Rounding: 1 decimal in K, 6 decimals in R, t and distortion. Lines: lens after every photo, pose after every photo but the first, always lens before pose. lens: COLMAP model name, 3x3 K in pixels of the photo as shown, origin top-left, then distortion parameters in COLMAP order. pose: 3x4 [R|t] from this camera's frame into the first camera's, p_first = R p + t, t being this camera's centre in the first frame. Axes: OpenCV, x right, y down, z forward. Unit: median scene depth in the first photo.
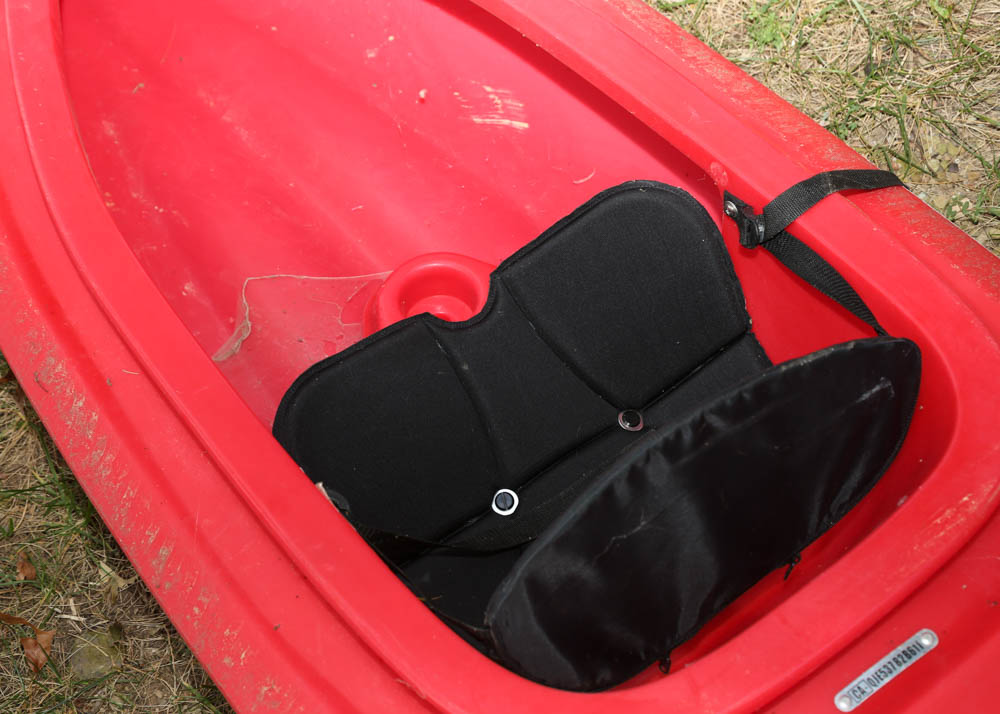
lens RADIAL K [[1341.7, 0, 500.0], [0, 1341.7, 357.0], [0, 0, 1]] dist [0.077547, -0.043101]
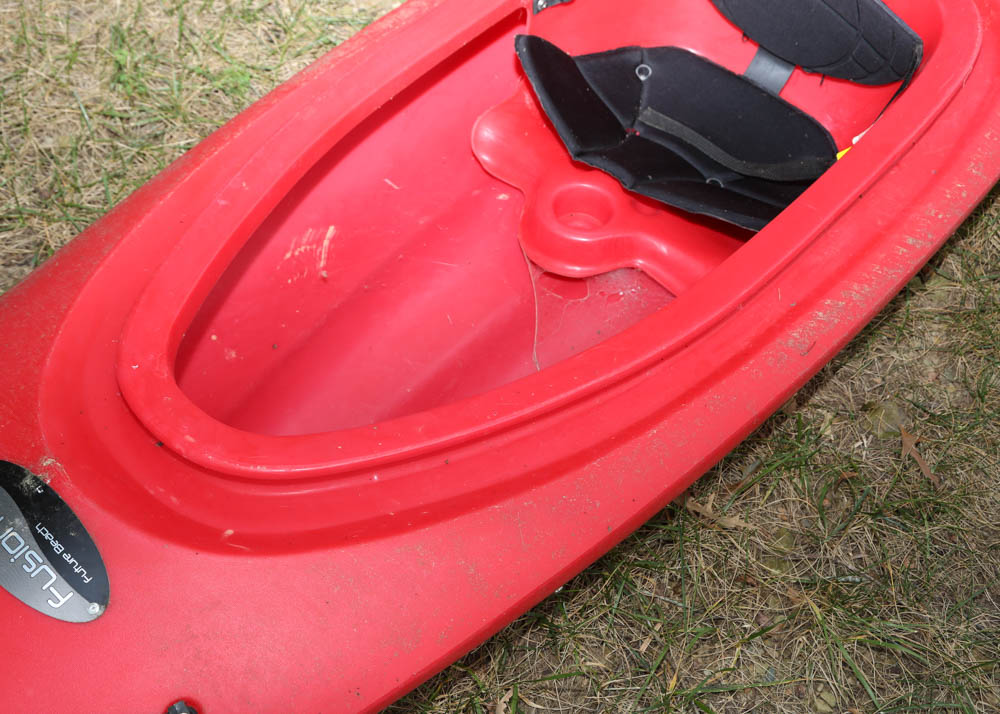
lens RADIAL K [[1084.8, 0, 500.0], [0, 1084.8, 357.0], [0, 0, 1]] dist [0.004339, 0.010059]
pose [[-0.161387, -0.780191, 0.604364, -0.666065], [0.784128, 0.270477, 0.558556, -0.558936], [-0.599247, 0.564042, 0.568119, 0.450887]]
